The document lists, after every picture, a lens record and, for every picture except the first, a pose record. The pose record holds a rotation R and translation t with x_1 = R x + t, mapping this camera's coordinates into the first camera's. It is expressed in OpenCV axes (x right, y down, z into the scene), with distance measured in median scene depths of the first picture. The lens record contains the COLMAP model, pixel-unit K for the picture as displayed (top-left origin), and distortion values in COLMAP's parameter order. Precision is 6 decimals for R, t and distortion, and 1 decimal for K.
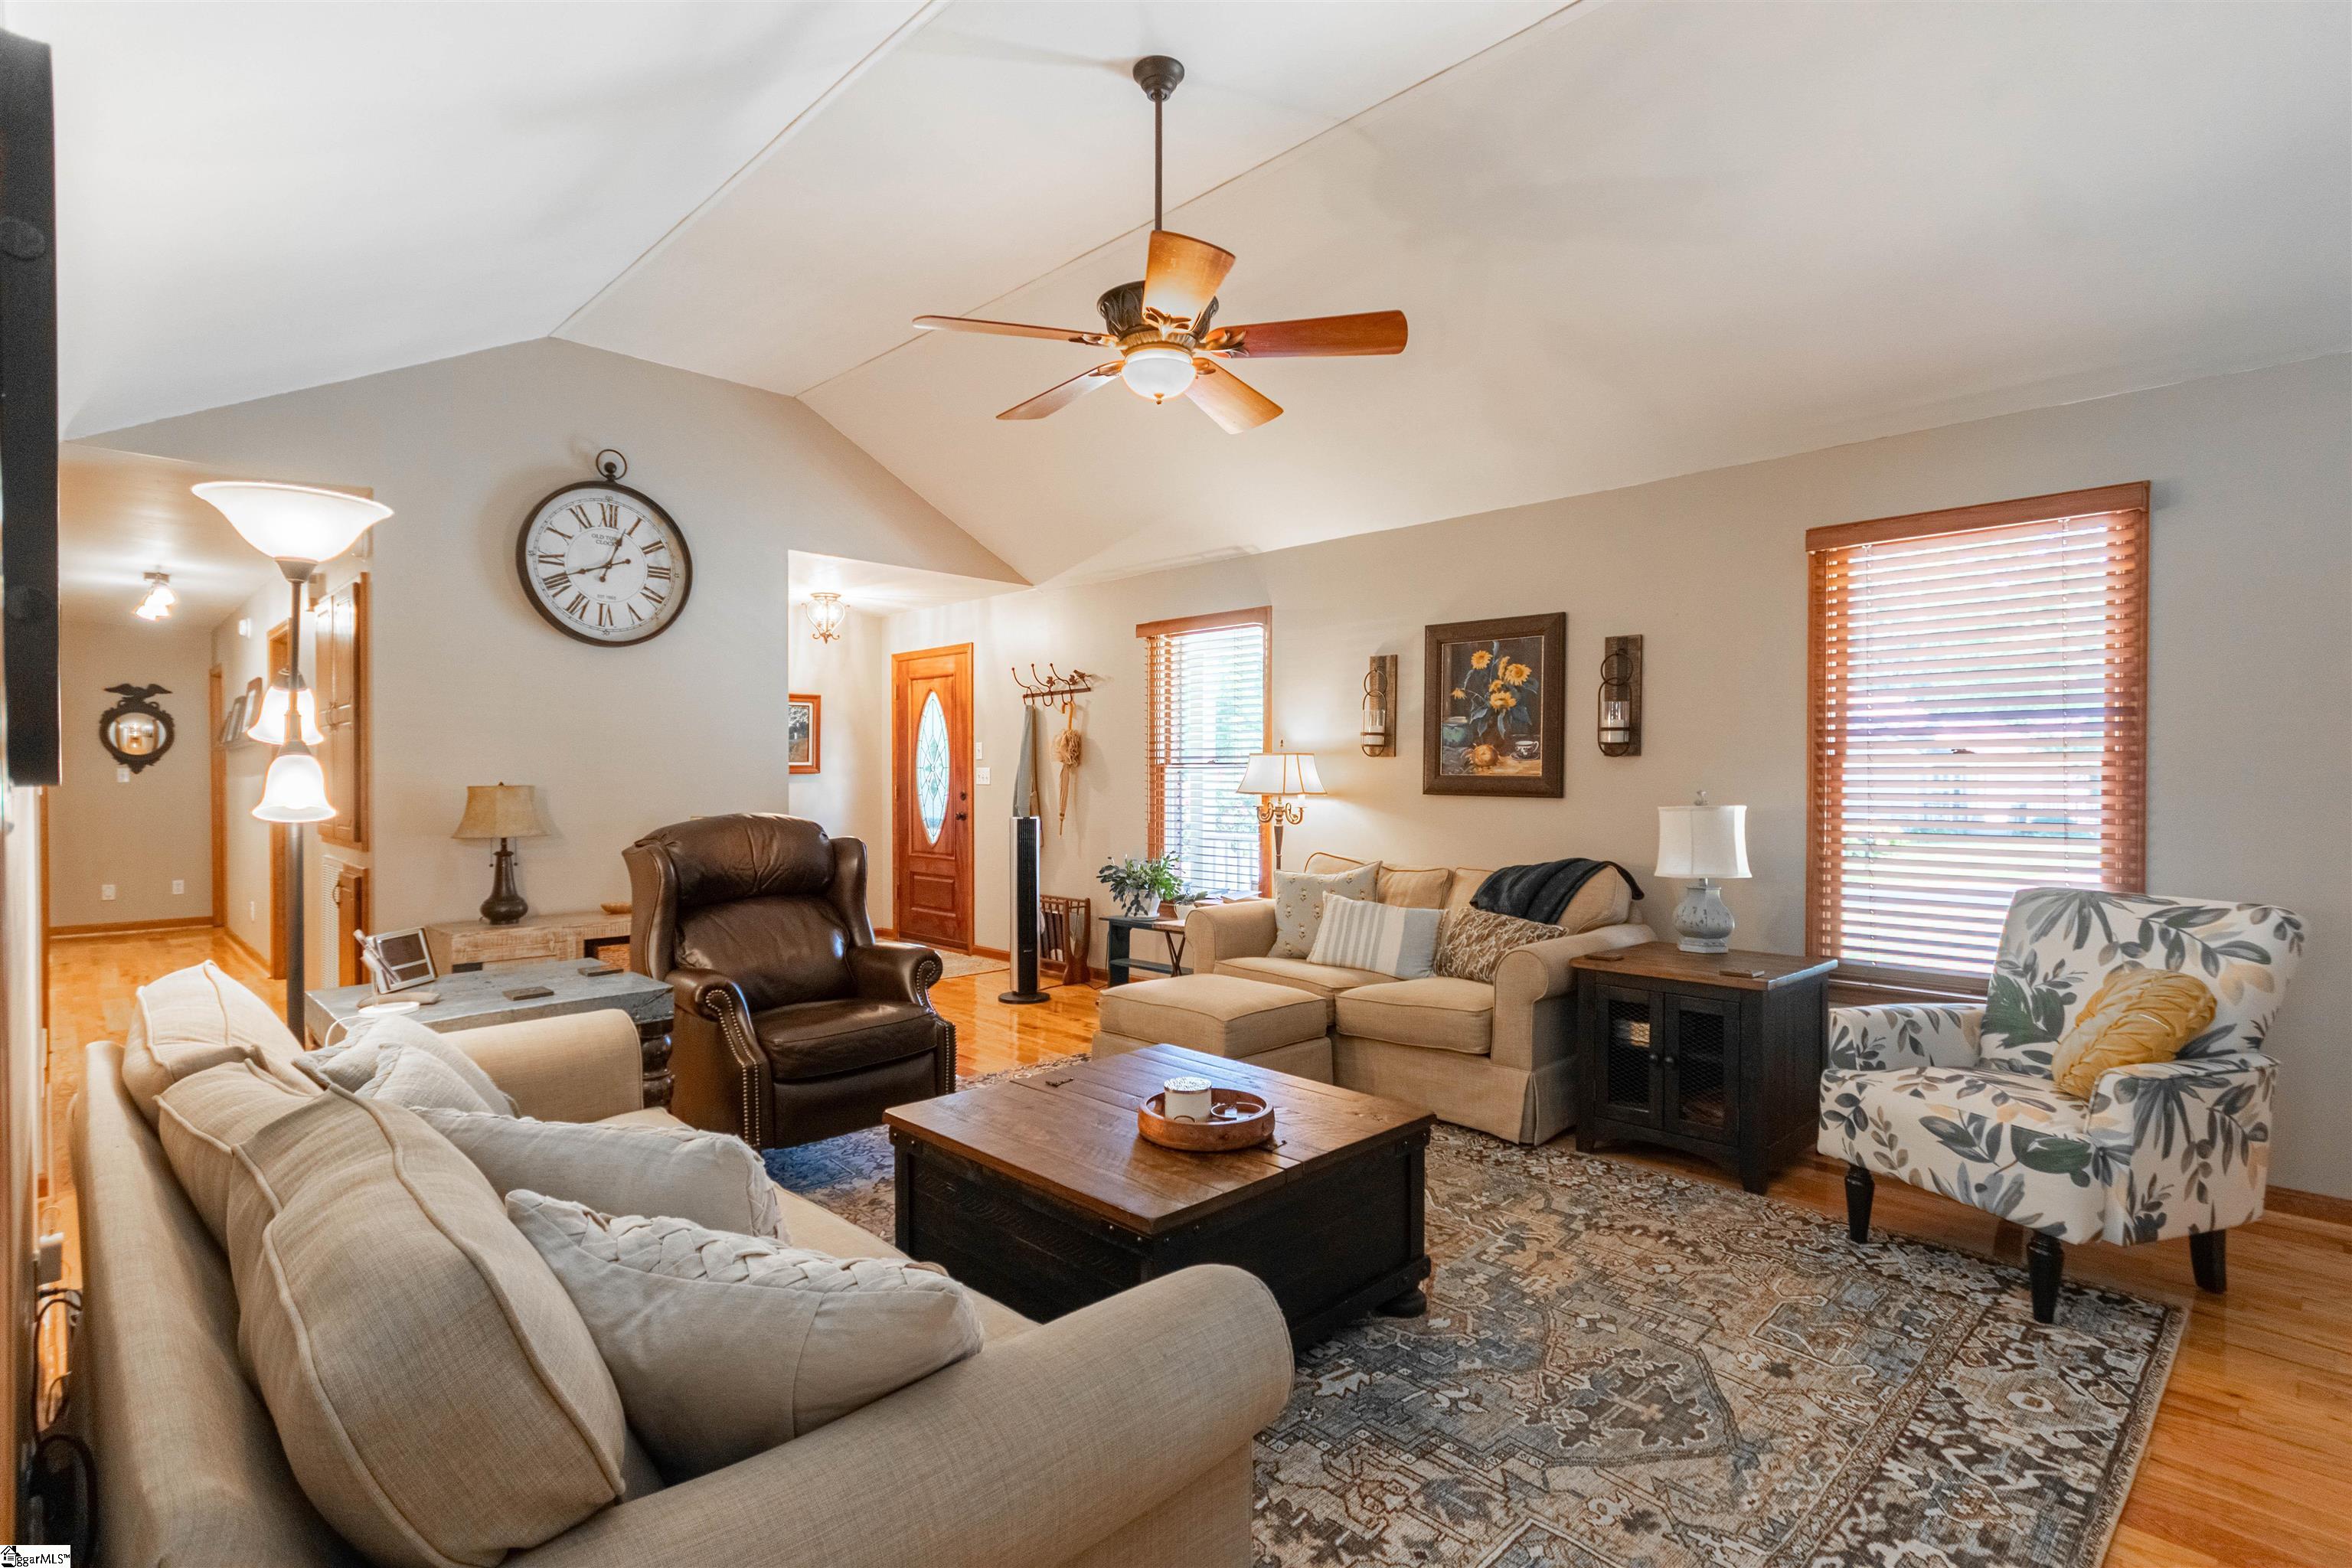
lens RADIAL K [[1139.1, 0, 1176.0], [0, 1139.1, 784.0], [0, 0, 1]] dist [0.000867, 0.000058]
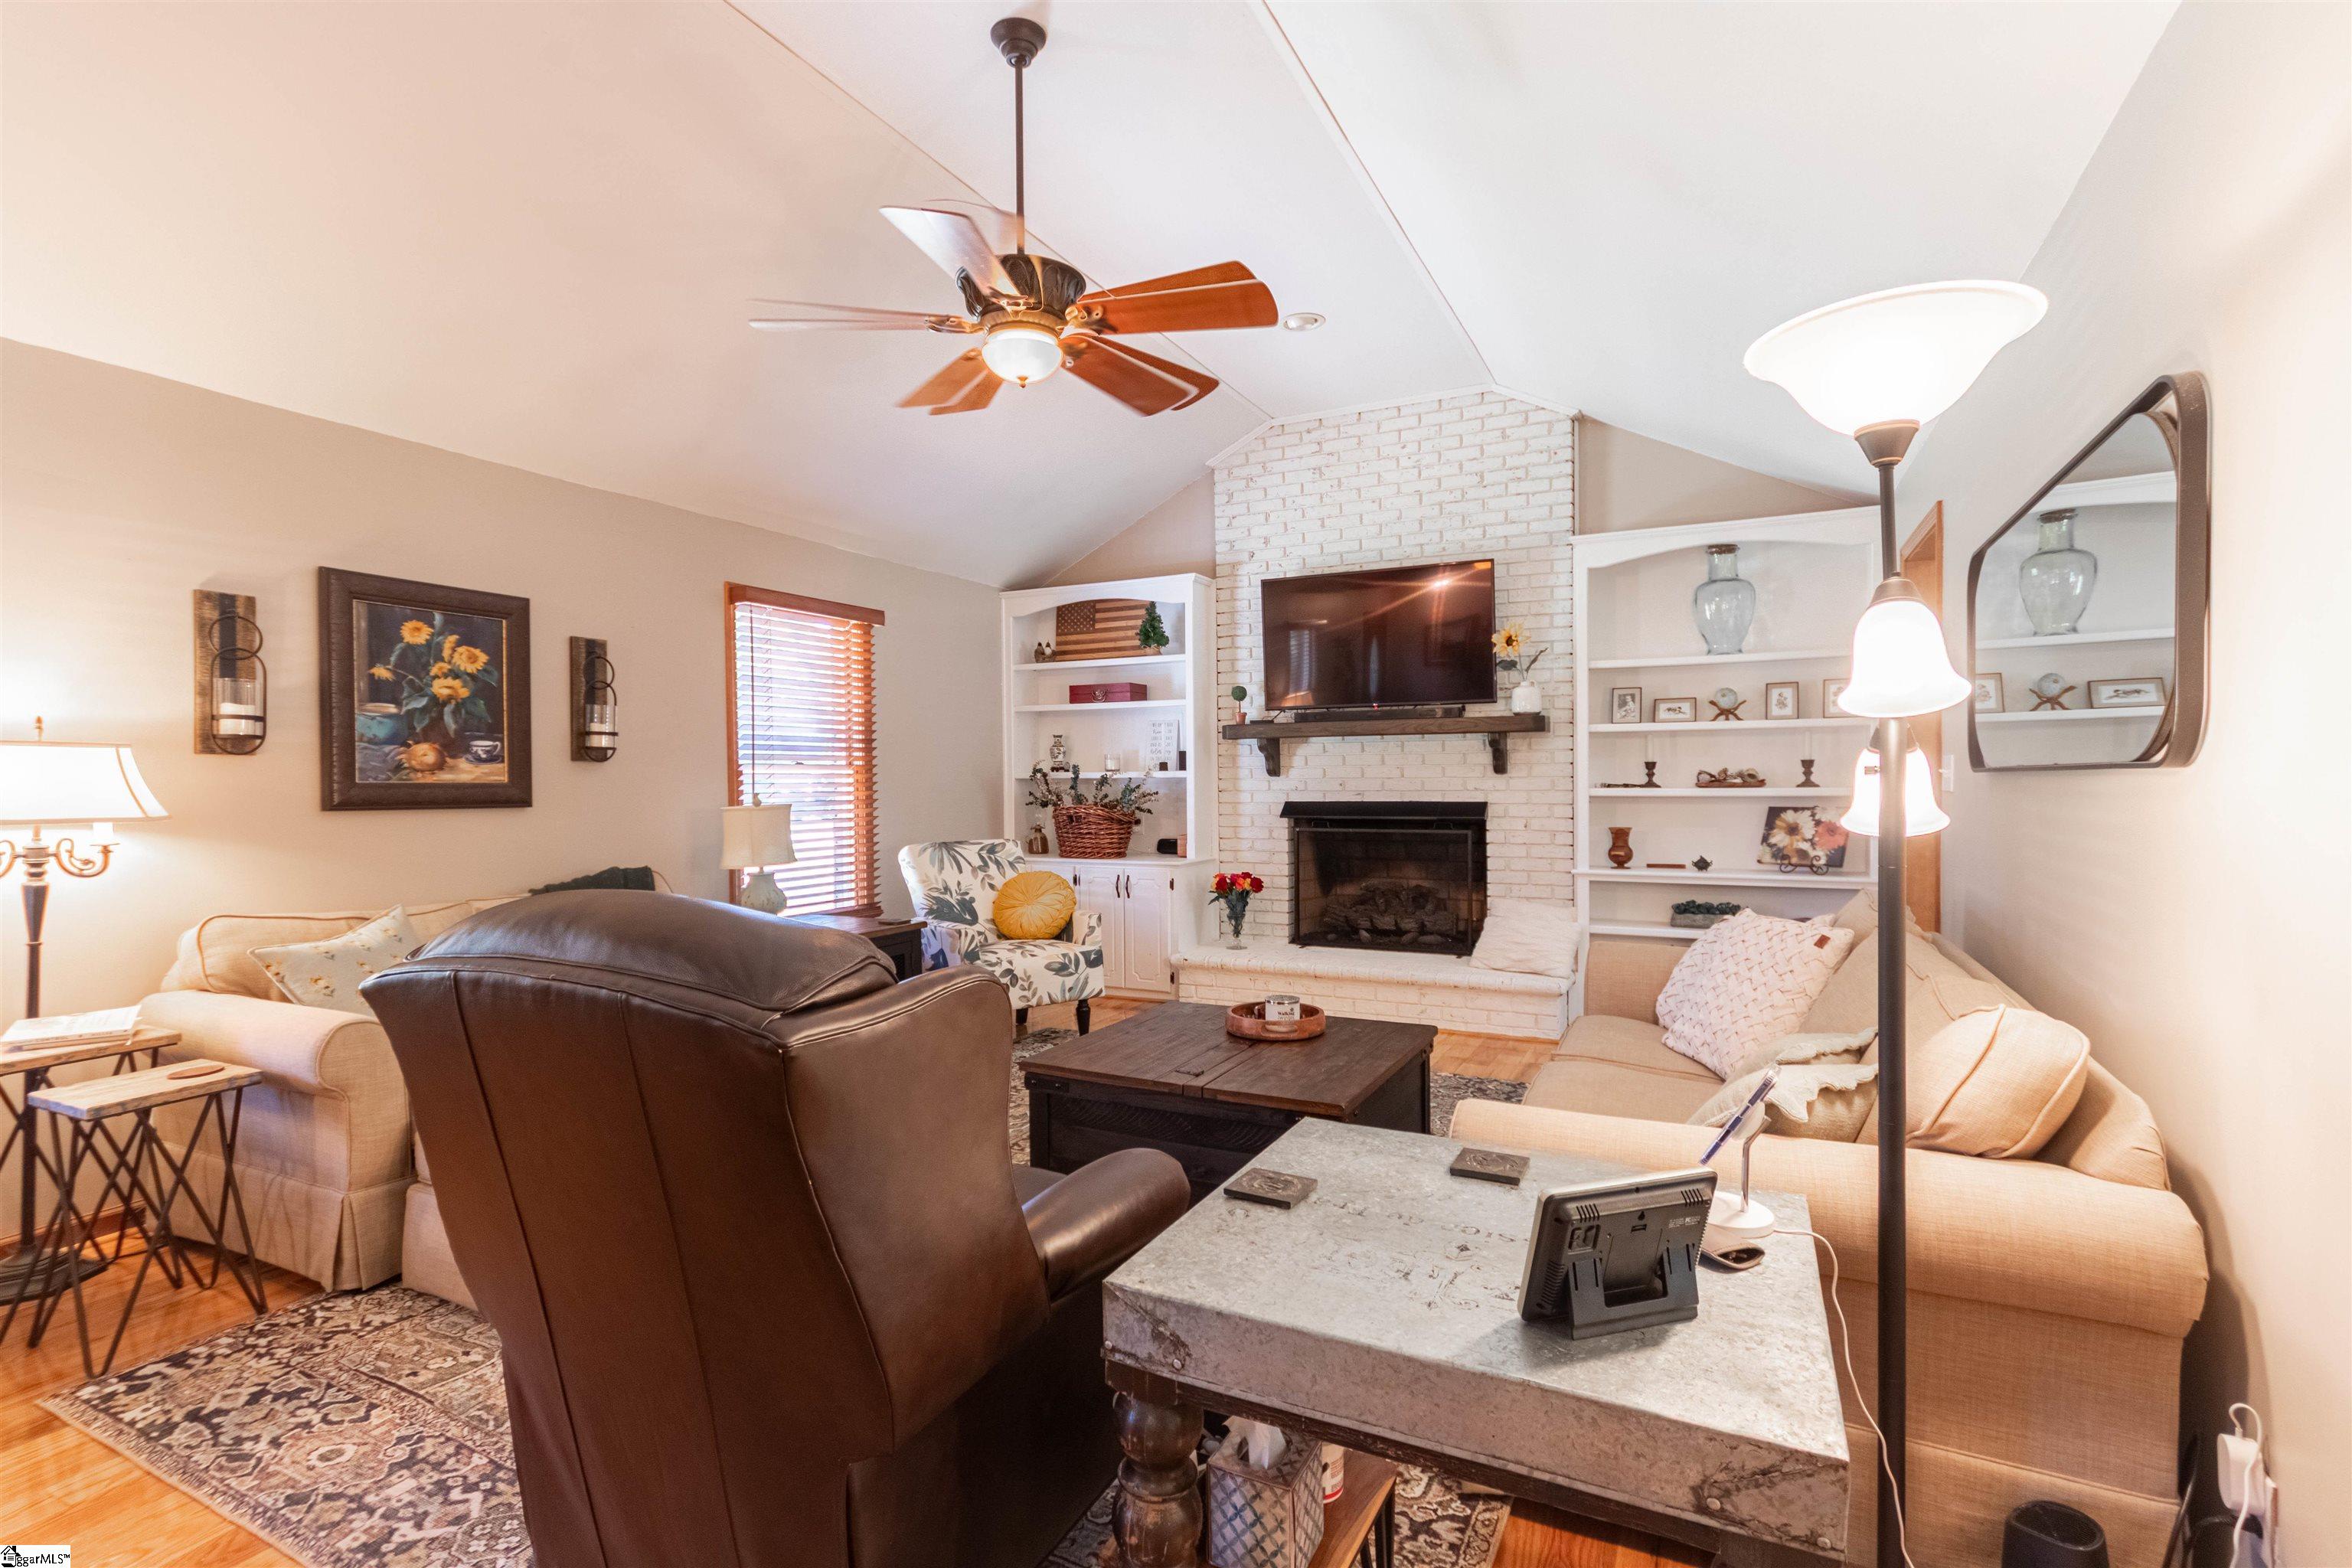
lens RADIAL K [[1112.7, 0, 1176.0], [0, 1112.7, 784.0], [0, 0, 1]] dist [0.000115, -0.000014]
pose [[-0.320549, -0.013782, 0.947132, -0.625161], [0.005833, 0.999846, 0.016523, -0.016406], [-0.947214, 0.010820, -0.320419, 0.770690]]
